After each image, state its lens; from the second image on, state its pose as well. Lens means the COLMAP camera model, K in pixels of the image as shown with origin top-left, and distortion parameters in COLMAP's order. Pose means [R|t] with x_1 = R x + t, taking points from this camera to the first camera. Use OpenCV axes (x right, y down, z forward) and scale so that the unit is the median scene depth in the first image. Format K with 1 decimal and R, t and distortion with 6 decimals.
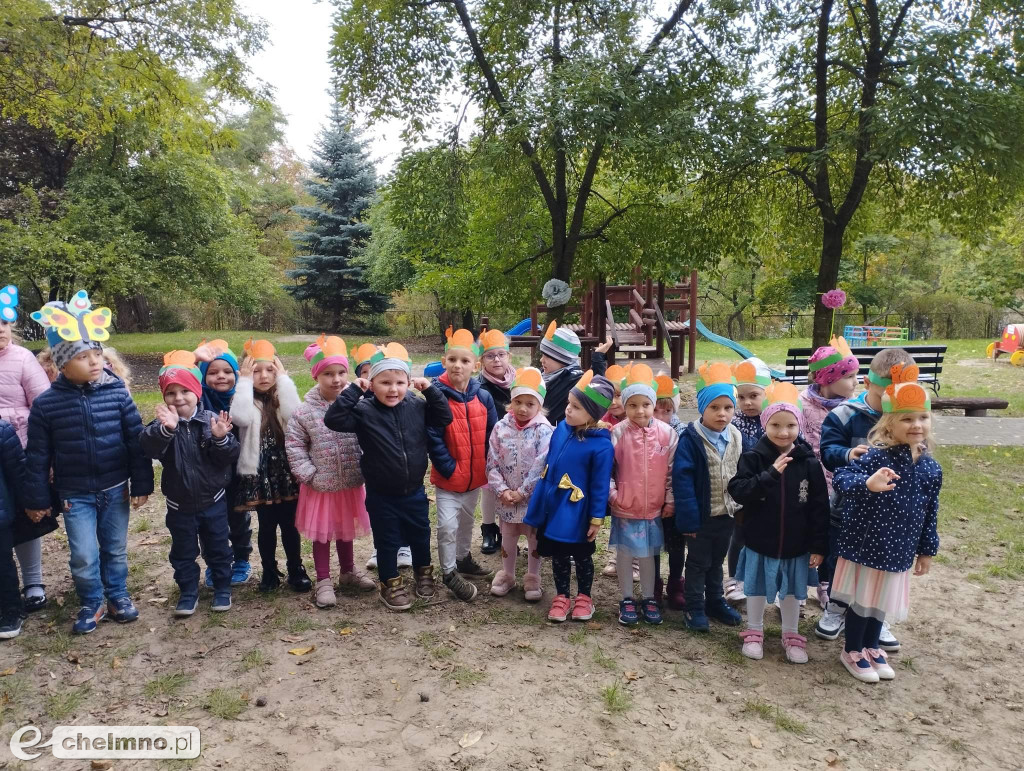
lens RADIAL K [[854.4, 0, 492.8], [0, 854.4, 386.8], [0, 0, 1]] dist [0.091656, -0.108077]
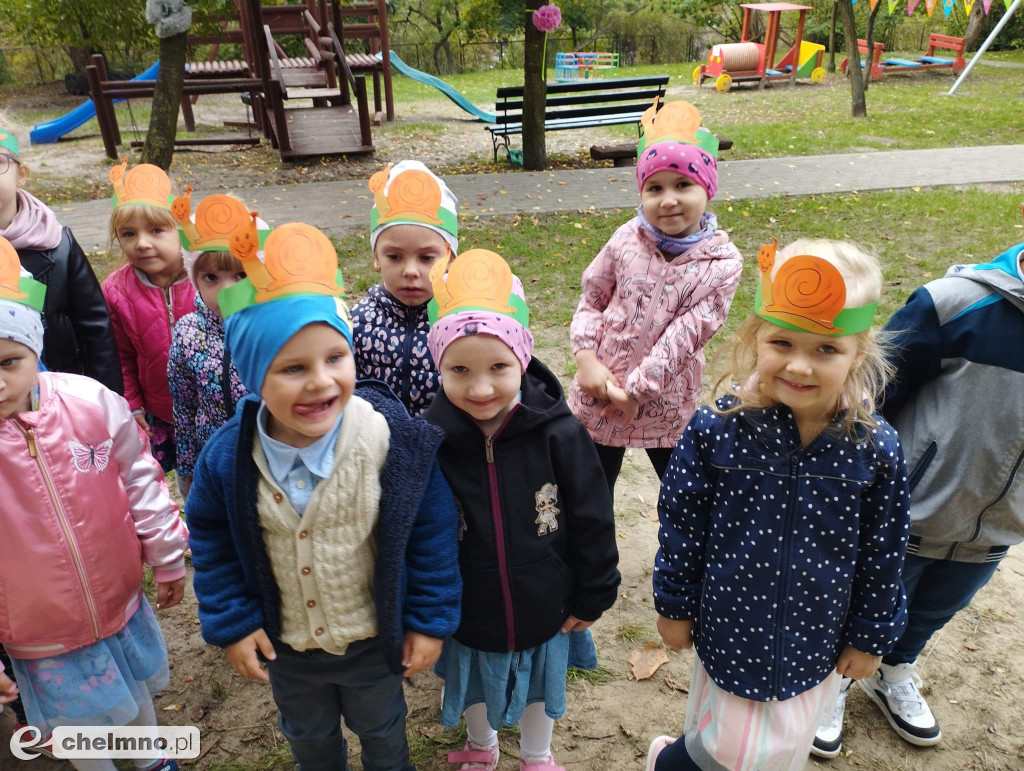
lens RADIAL K [[854.4, 0, 492.8], [0, 854.4, 386.8], [0, 0, 1]] dist [0.091656, -0.108077]
pose [[0.947930, -0.142831, 0.284653, 0.056471], [0.054782, 0.953597, 0.296059, -0.013498], [-0.313731, -0.265049, 0.911768, 0.157545]]
